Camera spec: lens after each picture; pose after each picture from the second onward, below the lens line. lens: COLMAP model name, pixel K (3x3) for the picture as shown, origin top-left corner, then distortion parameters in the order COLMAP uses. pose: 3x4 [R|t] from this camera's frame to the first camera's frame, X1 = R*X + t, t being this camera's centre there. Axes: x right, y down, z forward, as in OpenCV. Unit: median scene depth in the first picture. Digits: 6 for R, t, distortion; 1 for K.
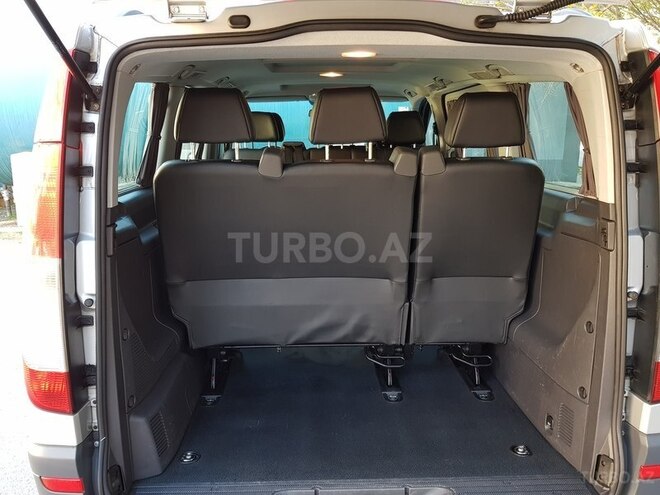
lens RADIAL K [[514.4, 0, 331.8], [0, 514.4, 244.3], [0, 0, 1]] dist [0.041009, -0.036782]
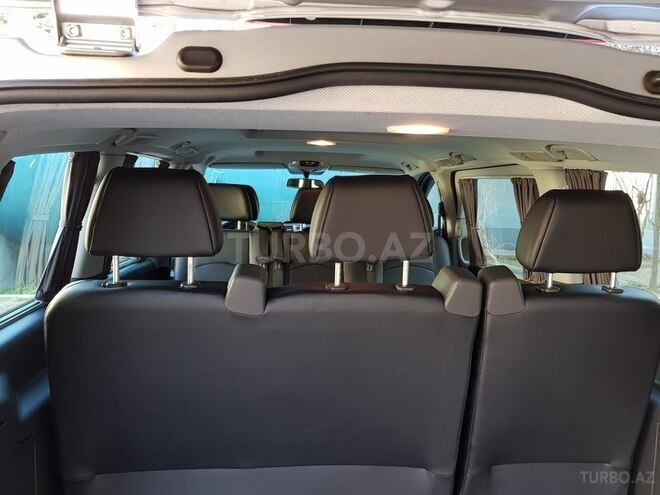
lens RADIAL K [[514.4, 0, 328.6], [0, 514.4, 247.9], [0, 0, 1]] dist [0.041009, -0.036782]
pose [[0.997671, 0.027075, 0.062604, -0.059215], [-0.020693, 0.994729, -0.100430, -0.146874], [-0.064993, 0.098900, 0.992973, 0.375925]]
